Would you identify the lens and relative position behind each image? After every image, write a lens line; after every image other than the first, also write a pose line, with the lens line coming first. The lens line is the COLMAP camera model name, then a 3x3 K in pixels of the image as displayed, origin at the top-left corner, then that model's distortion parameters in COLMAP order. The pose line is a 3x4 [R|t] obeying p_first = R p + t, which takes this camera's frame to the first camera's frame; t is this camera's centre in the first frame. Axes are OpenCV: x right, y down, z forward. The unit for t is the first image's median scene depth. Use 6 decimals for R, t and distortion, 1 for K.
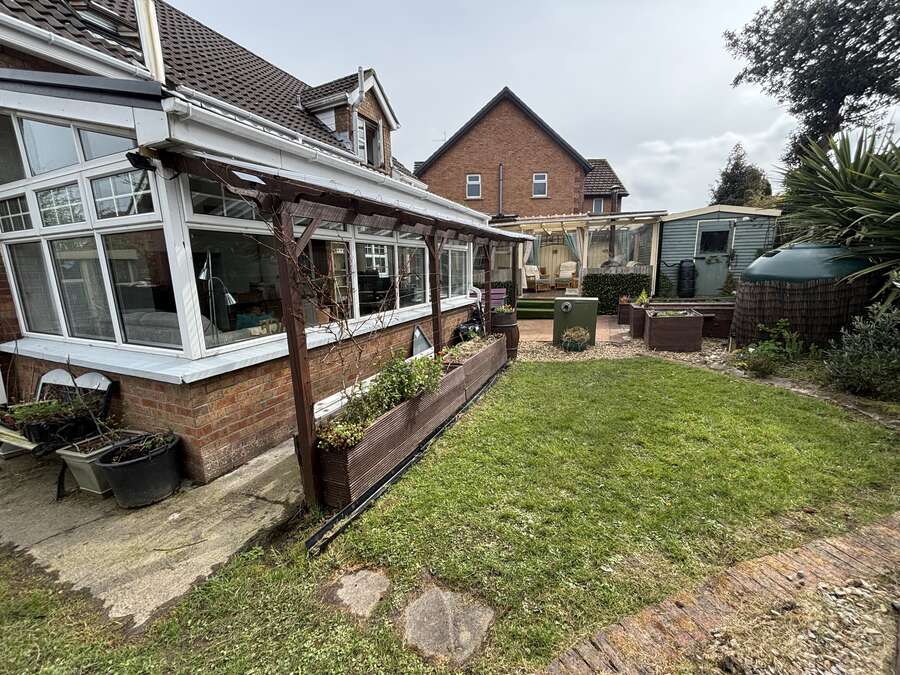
lens RADIAL K [[360.9, 0, 453.1], [0, 360.9, 335.8], [0, 0, 1]] dist [-0.001617, 0.001029]
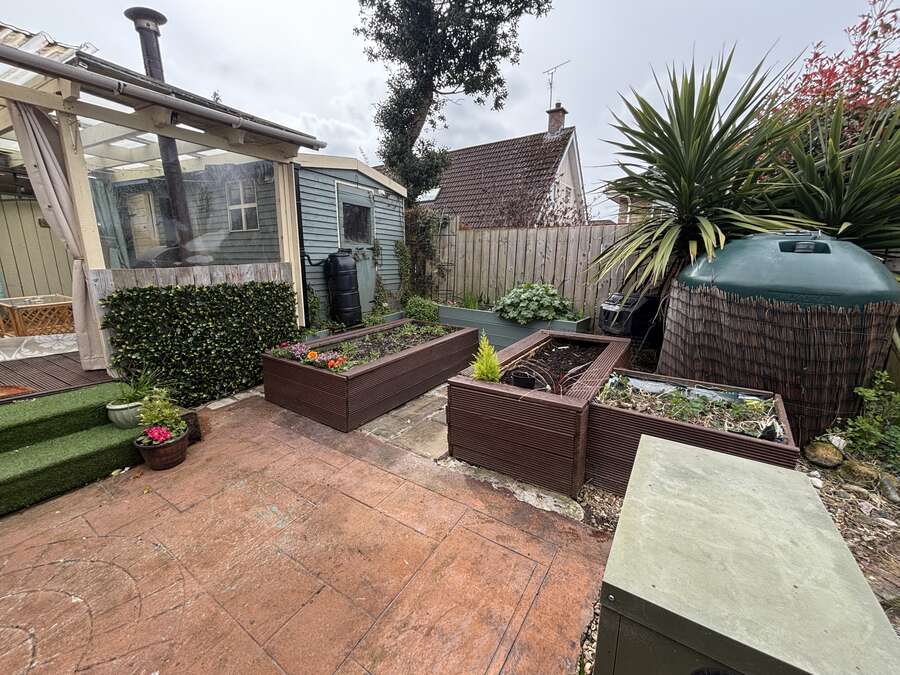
lens RADIAL K [[360.9, 0, 449.5], [0, 360.9, 337.3], [0, 0, 1]] dist [-0.001617, 0.001029]
pose [[0.187198, -0.191195, 0.963536, 0.142482], [0.176660, 0.971436, 0.158441, -0.139425], [-0.966306, 0.140559, 0.215627, 0.712930]]
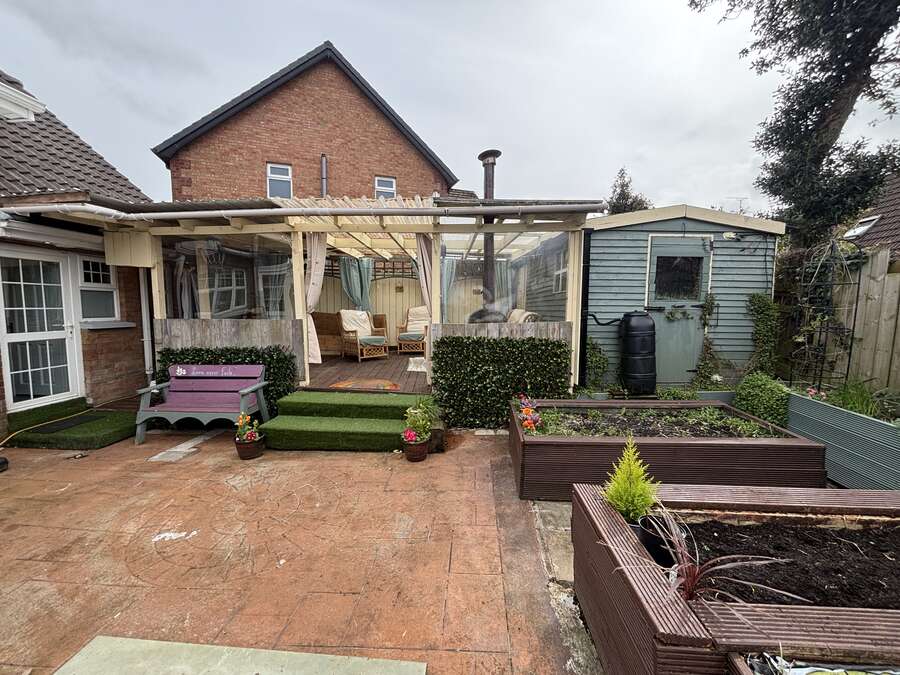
lens RADIAL K [[360.9, 0, 450.4], [0, 360.9, 338.0], [0, 0, 1]] dist [-0.001617, 0.001029]
pose [[0.950861, -0.001859, 0.309614, 0.256325], [0.033046, 0.994879, -0.095514, -0.133157], [-0.307851, 0.101052, 0.946053, 0.599630]]
